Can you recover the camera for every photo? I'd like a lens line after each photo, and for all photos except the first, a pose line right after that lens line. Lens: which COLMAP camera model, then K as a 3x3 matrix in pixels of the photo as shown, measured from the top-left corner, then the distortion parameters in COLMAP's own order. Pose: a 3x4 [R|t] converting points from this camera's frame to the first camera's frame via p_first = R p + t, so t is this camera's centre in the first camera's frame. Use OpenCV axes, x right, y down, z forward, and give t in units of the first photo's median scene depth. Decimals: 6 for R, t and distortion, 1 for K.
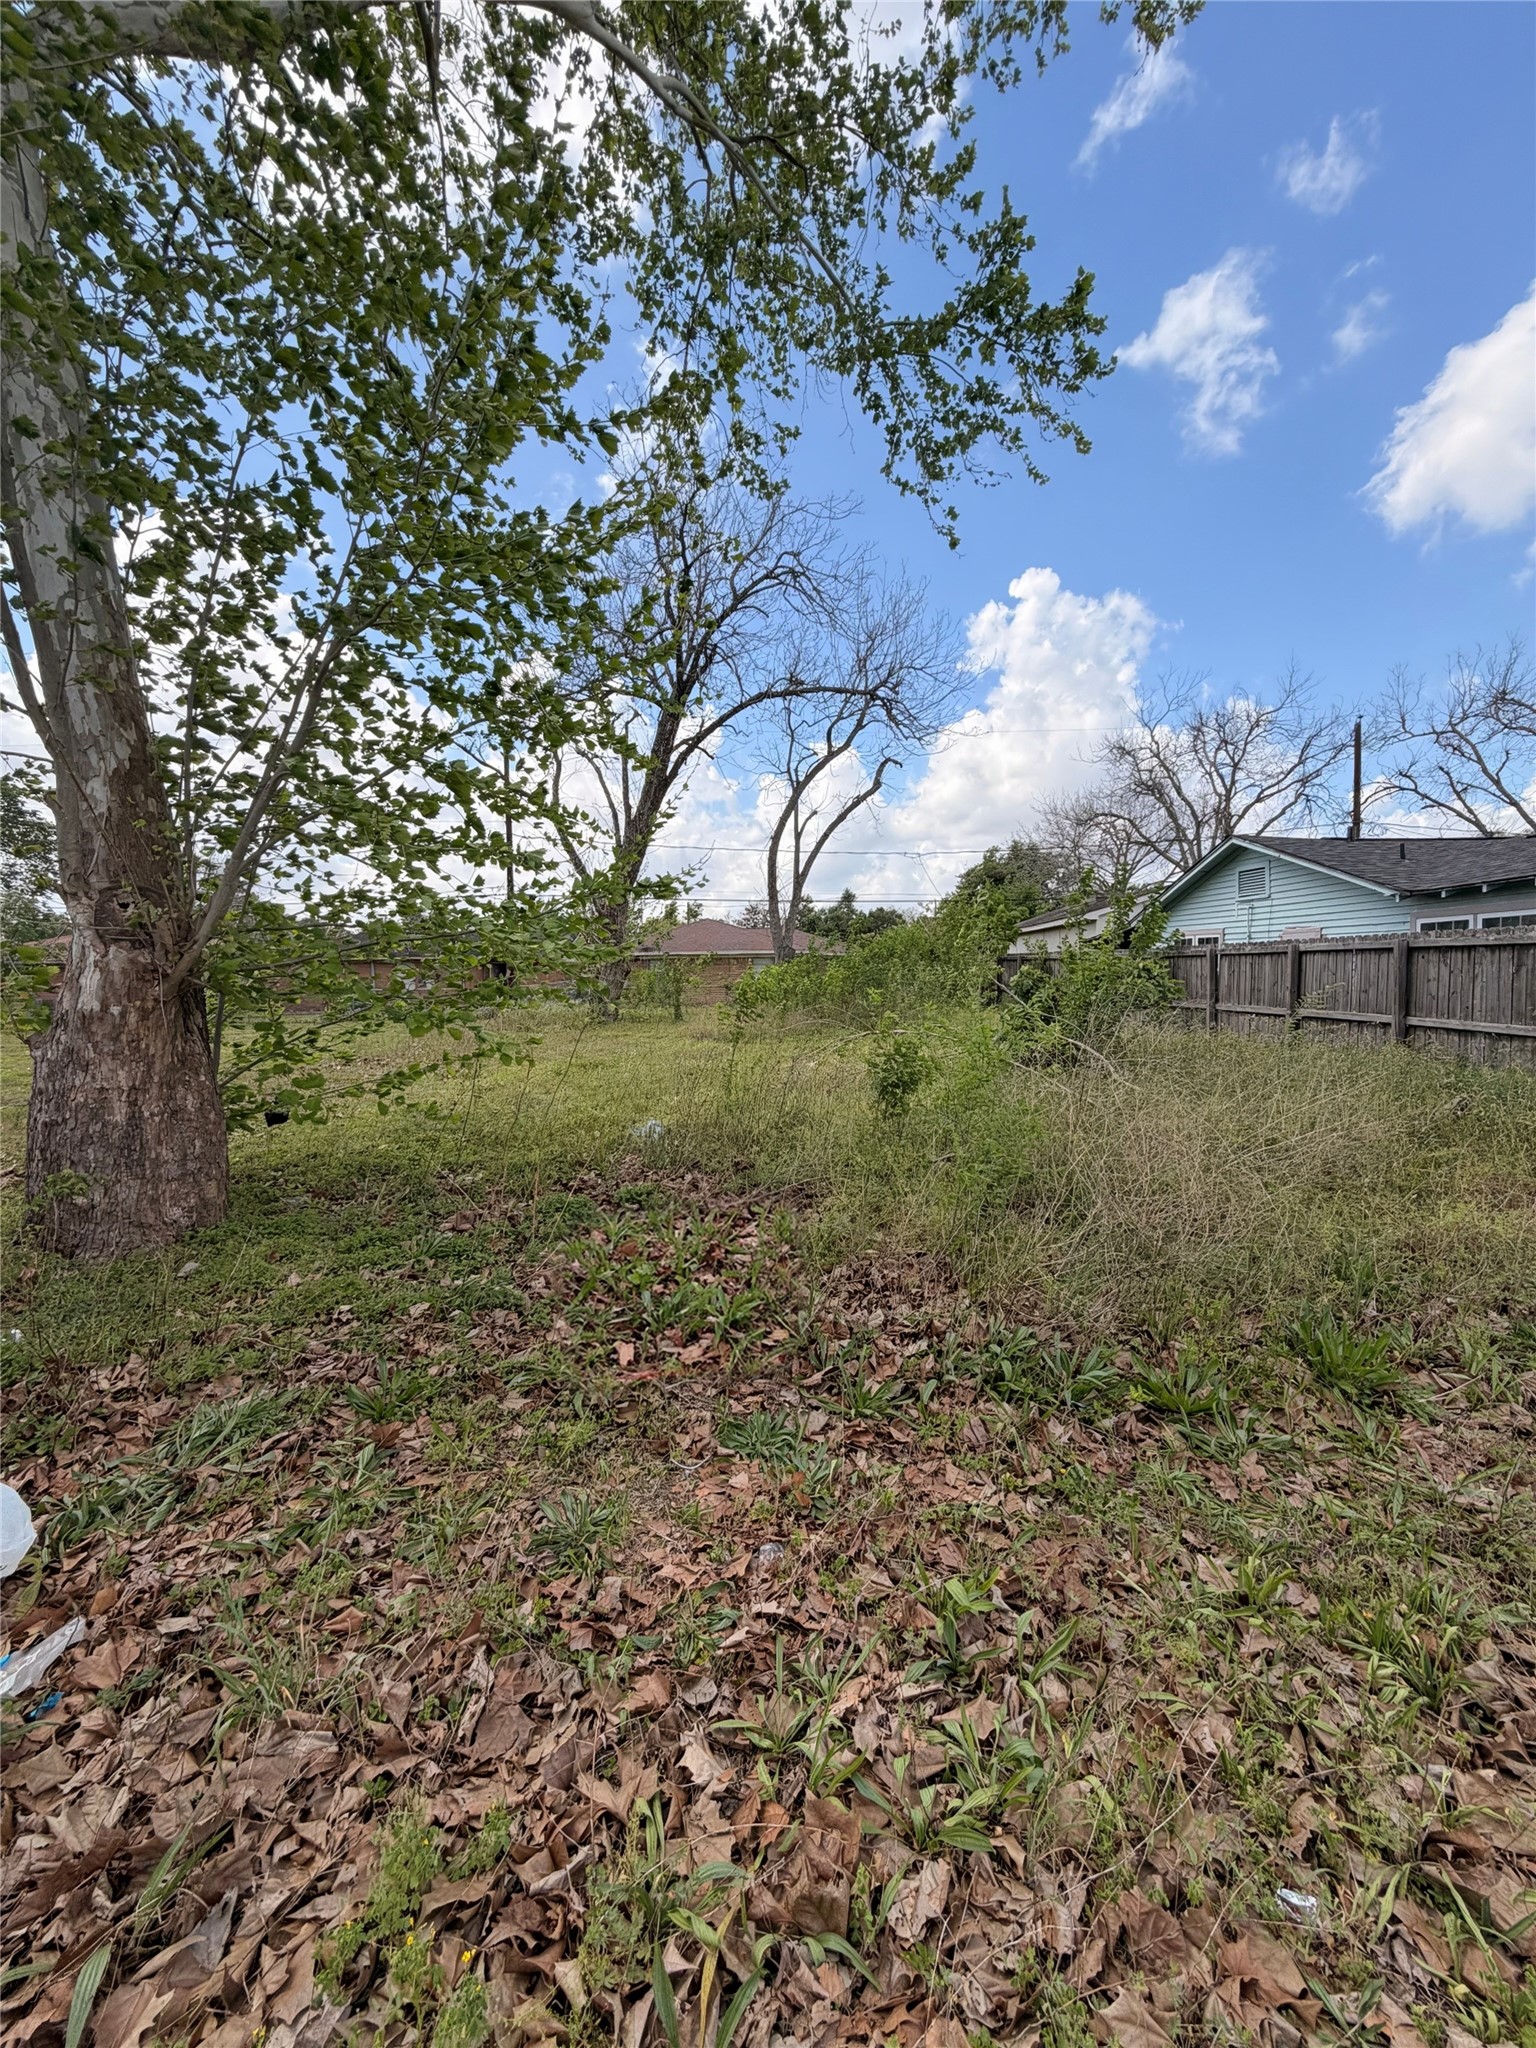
lens RADIAL K [[822.1, 0, 770.1], [0, 822.1, 1011.8], [0, 0, 1]] dist [-0.003292, -0.000085]
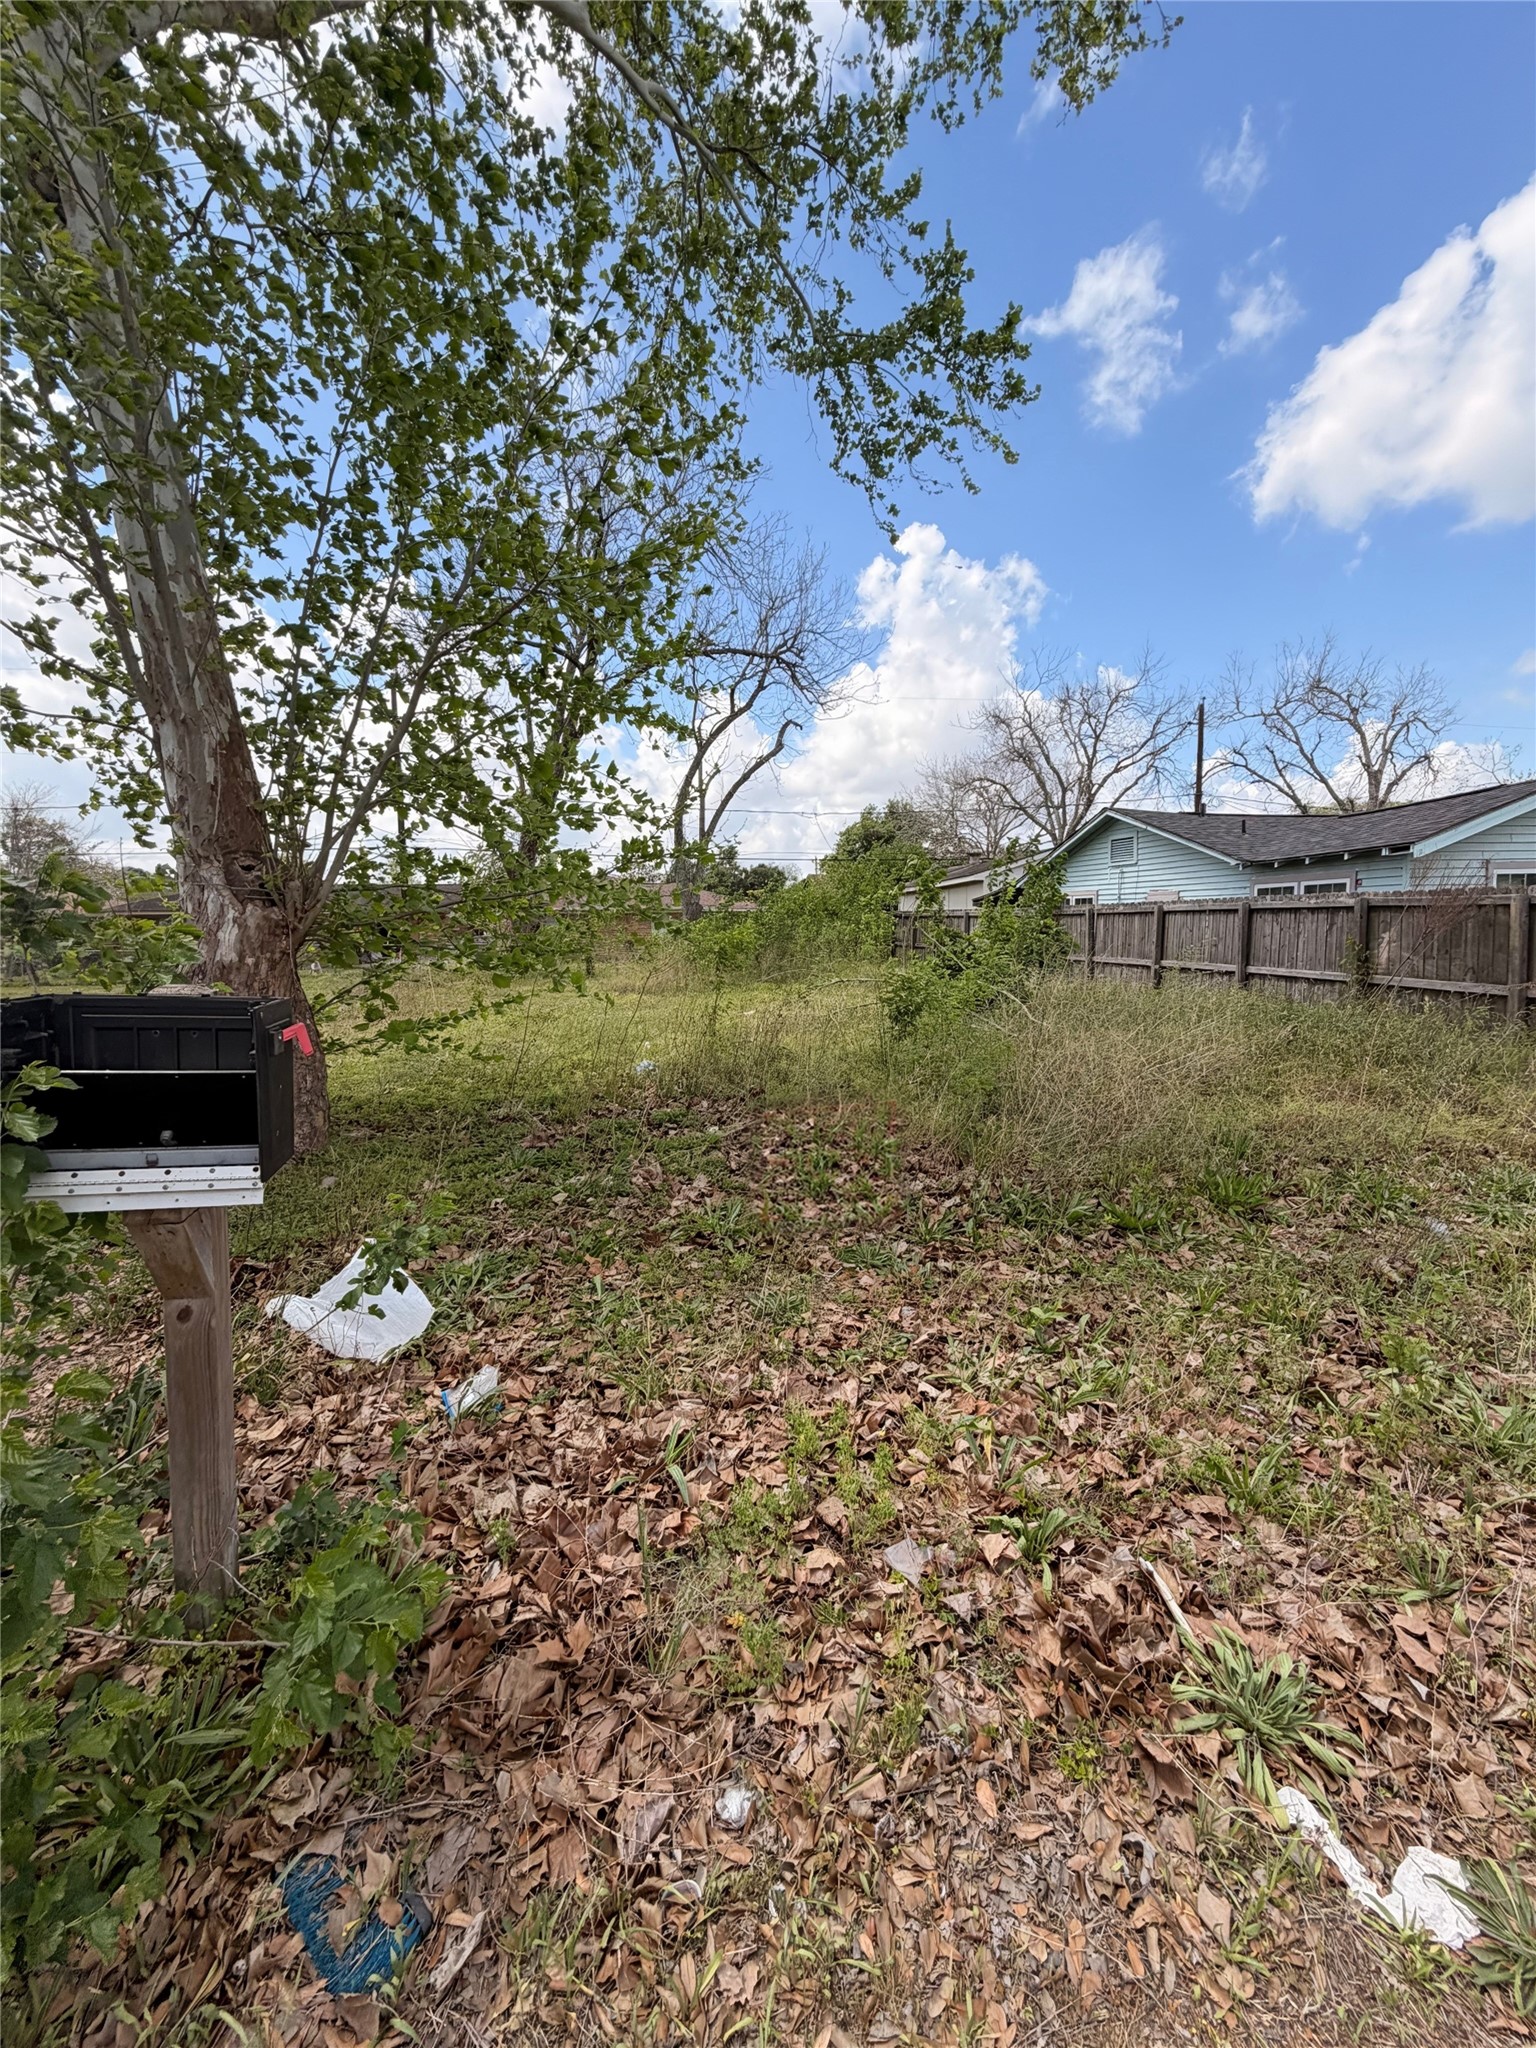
lens RADIAL K [[817.6, 0, 768.0], [0, 817.6, 1024.0], [0, 0, 1]] dist [-0.013843, -0.000146]
pose [[0.989202, -0.015358, 0.145753, -0.106275], [0.005343, 0.997612, 0.068854, 0.004737], [-0.146462, -0.067331, 0.986922, -0.095063]]
